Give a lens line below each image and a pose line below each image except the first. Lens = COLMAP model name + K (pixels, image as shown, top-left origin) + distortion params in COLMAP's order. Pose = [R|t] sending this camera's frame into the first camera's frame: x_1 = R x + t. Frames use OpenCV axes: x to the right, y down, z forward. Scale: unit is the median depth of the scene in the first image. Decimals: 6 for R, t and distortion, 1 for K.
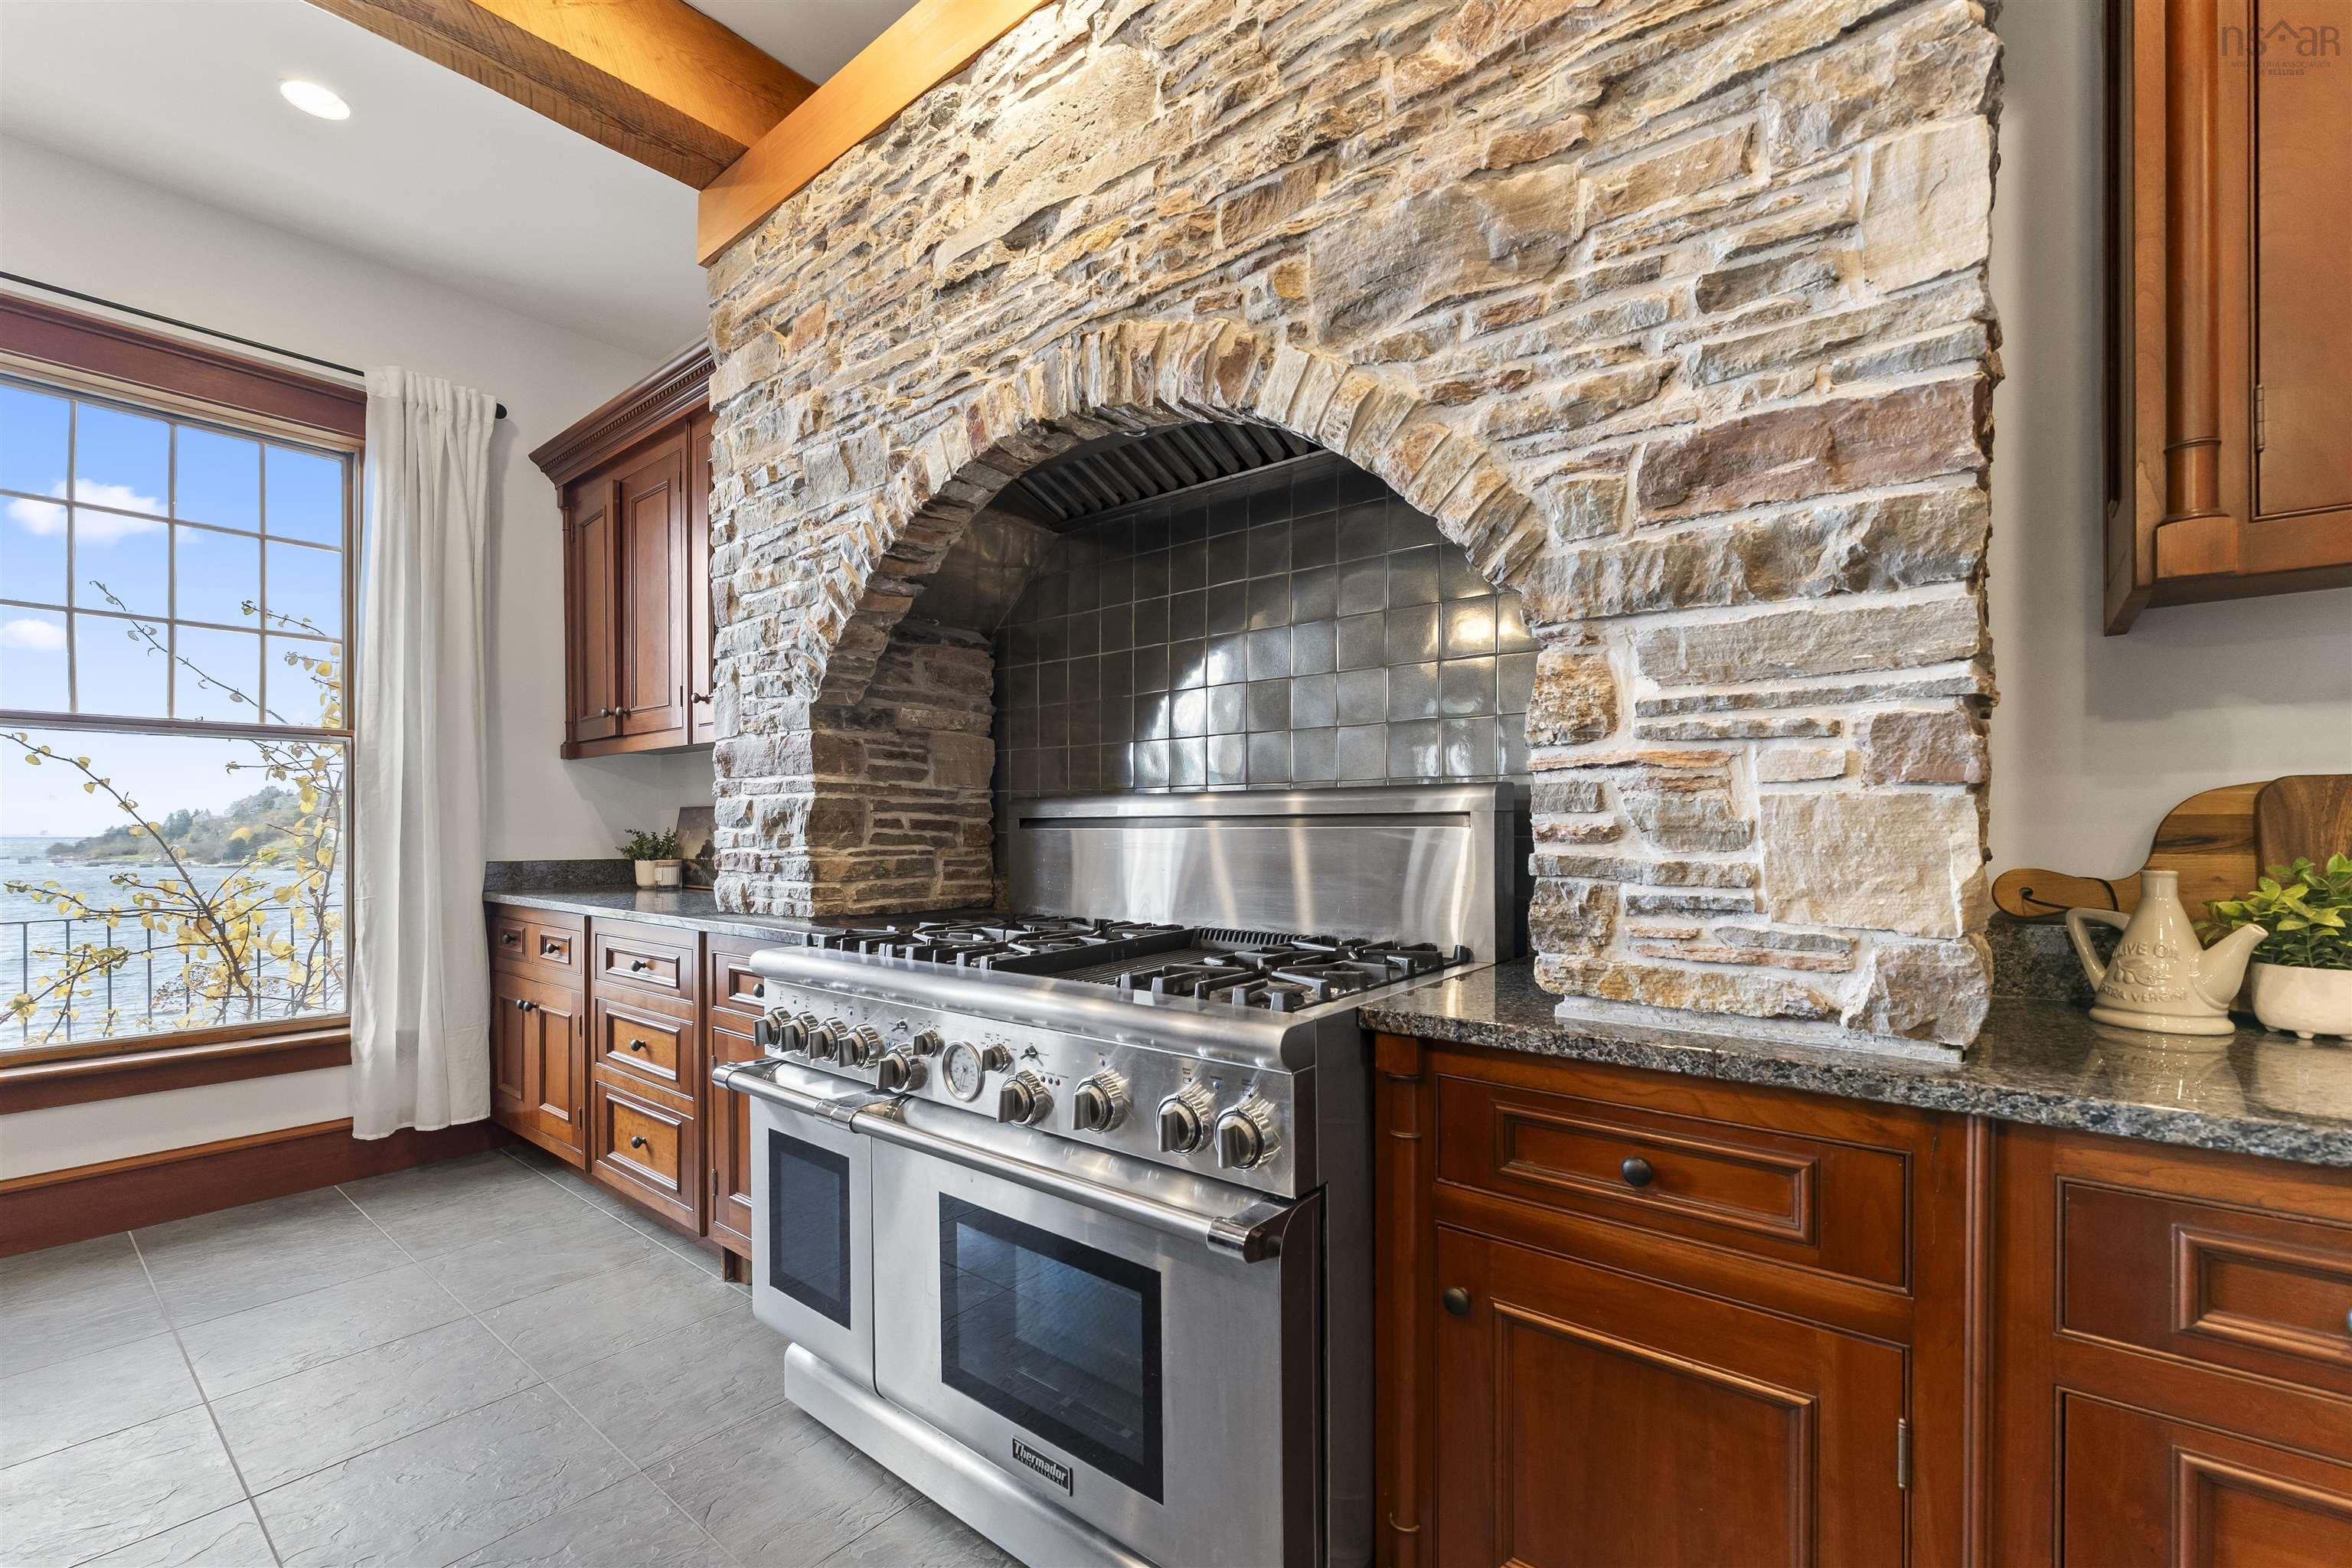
lens RADIAL K [[994.1, 0, 1185.1], [0, 994.1, 829.4], [0, 0, 1]] dist [-0.001108, 0.000005]
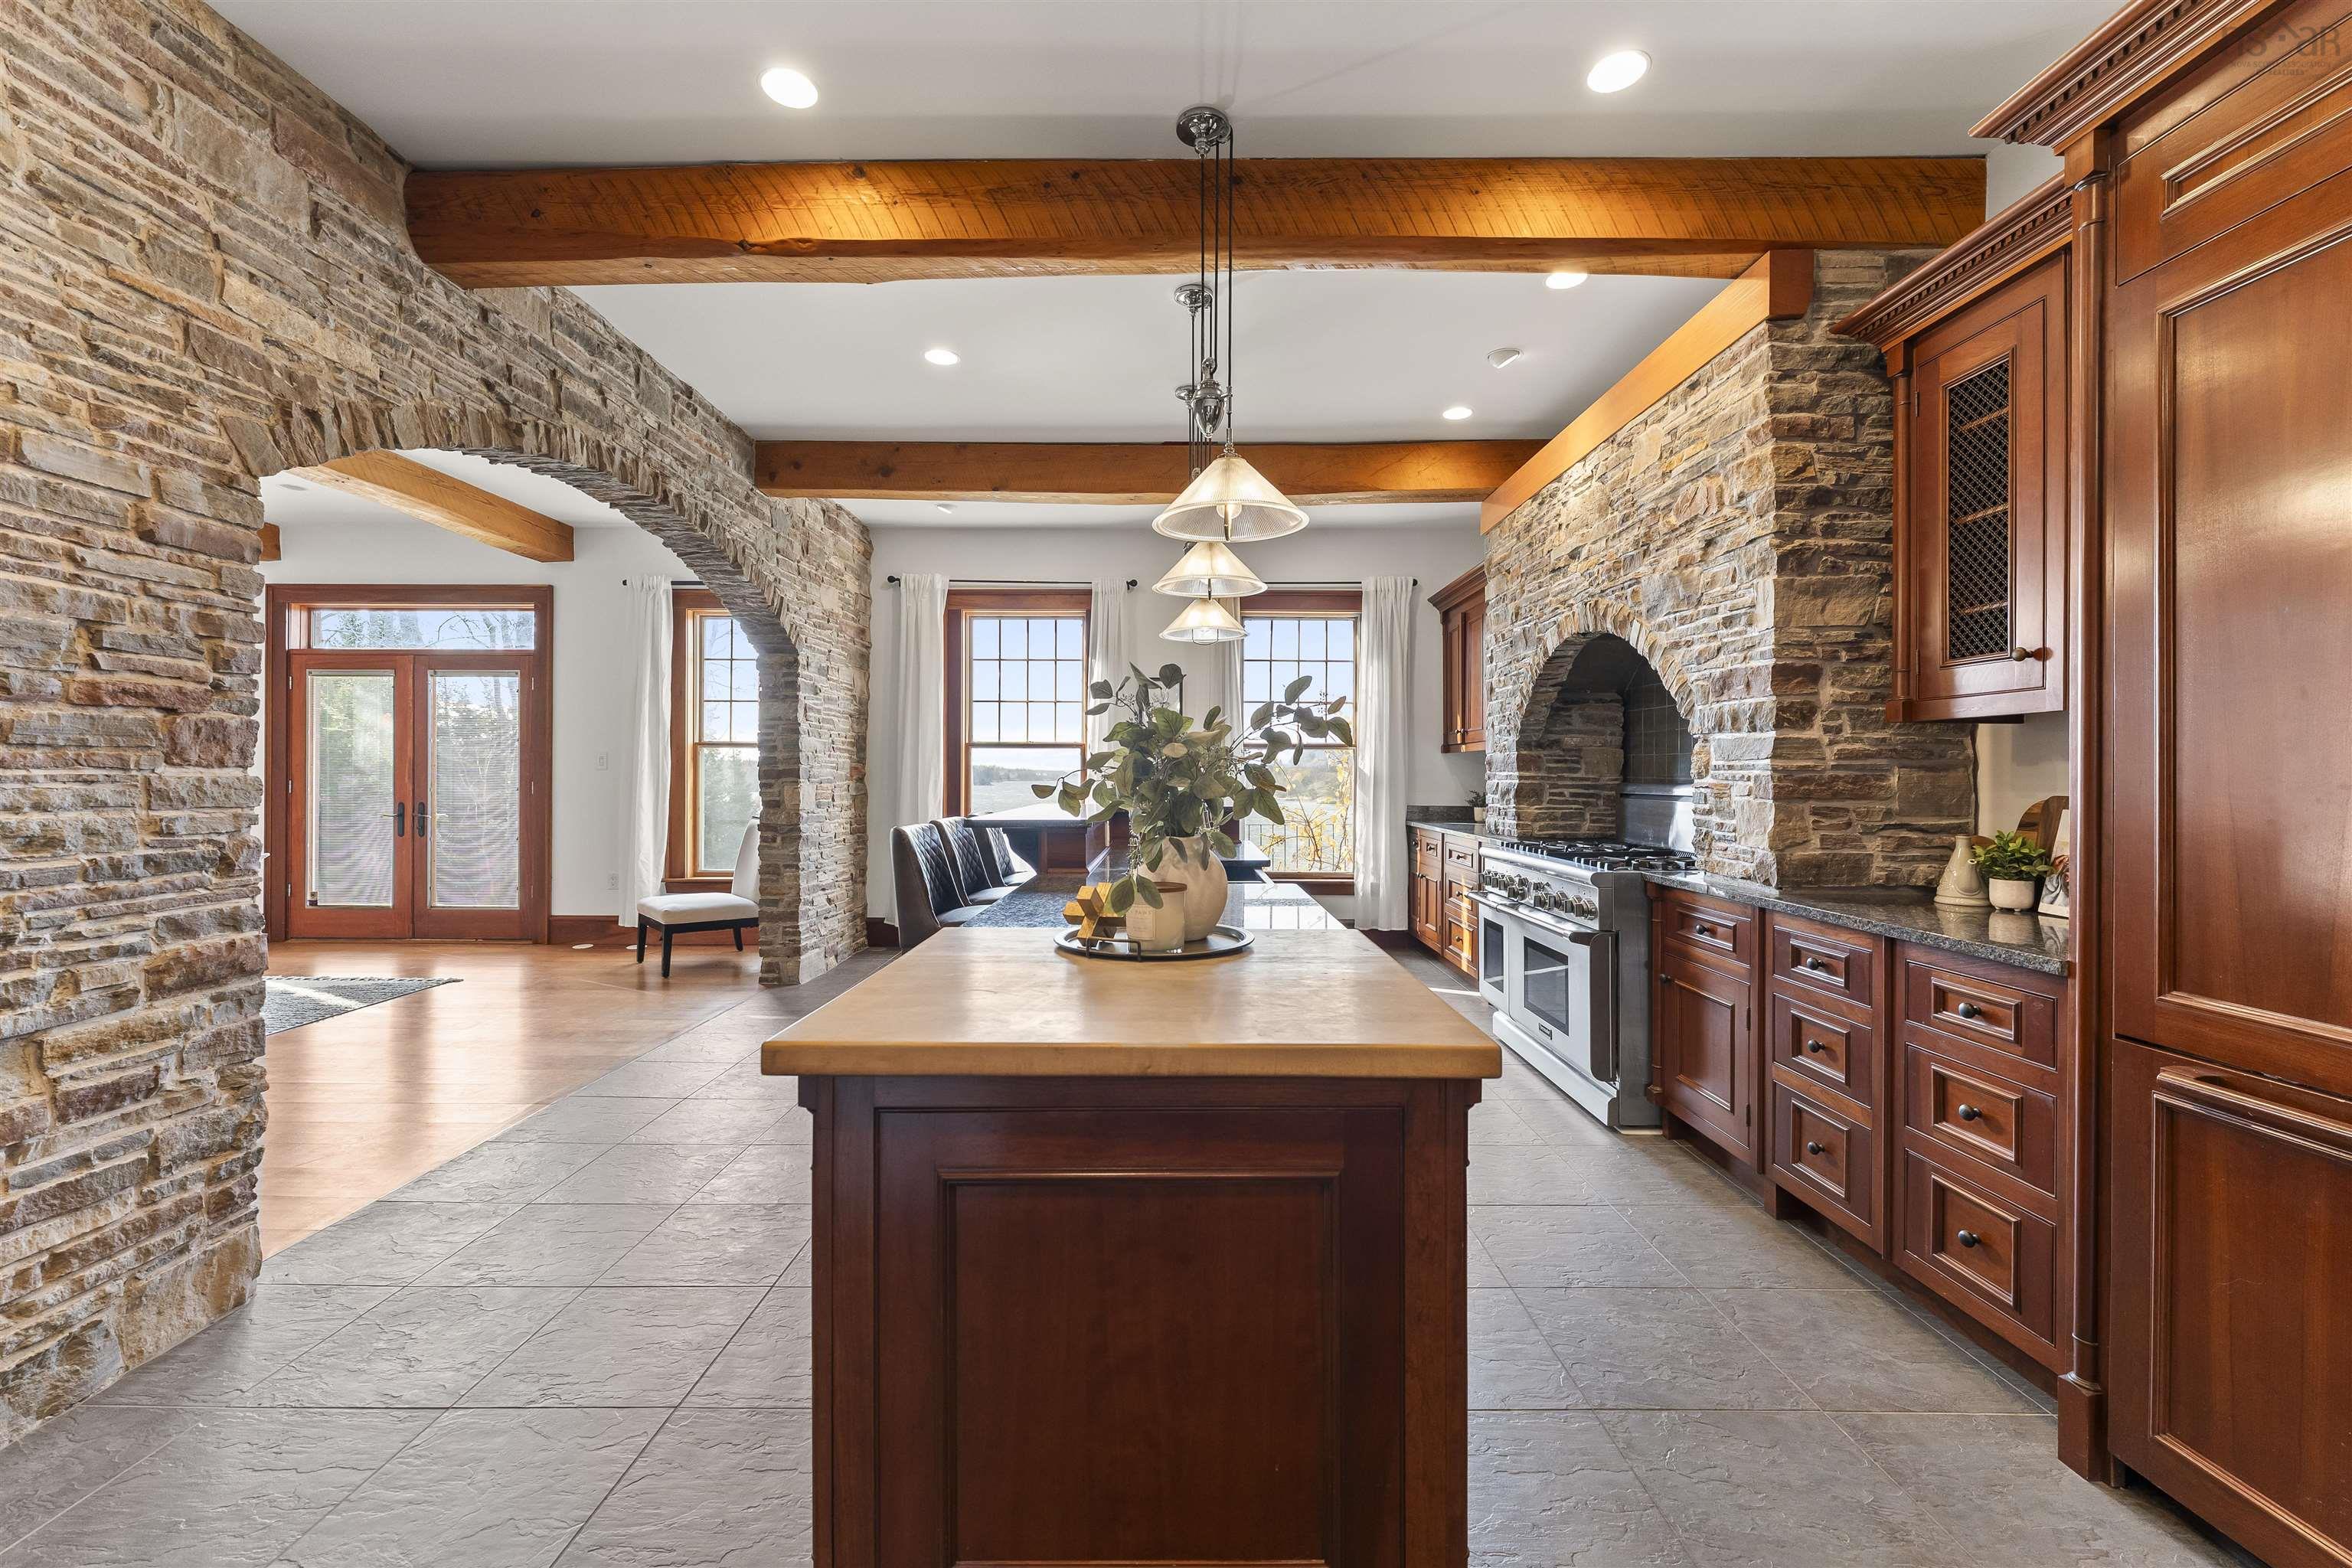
lens RADIAL K [[964.1, 0, 1167.7], [0, 964.1, 773.7], [0, 0, 1]] dist [-0.000167, 0.000022]
pose [[0.626573, 0.005316, -0.779345, 0.999281], [-0.007678, 0.999970, 0.000648, -0.057856], [0.779325, 0.005578, 0.626595, -1.174445]]
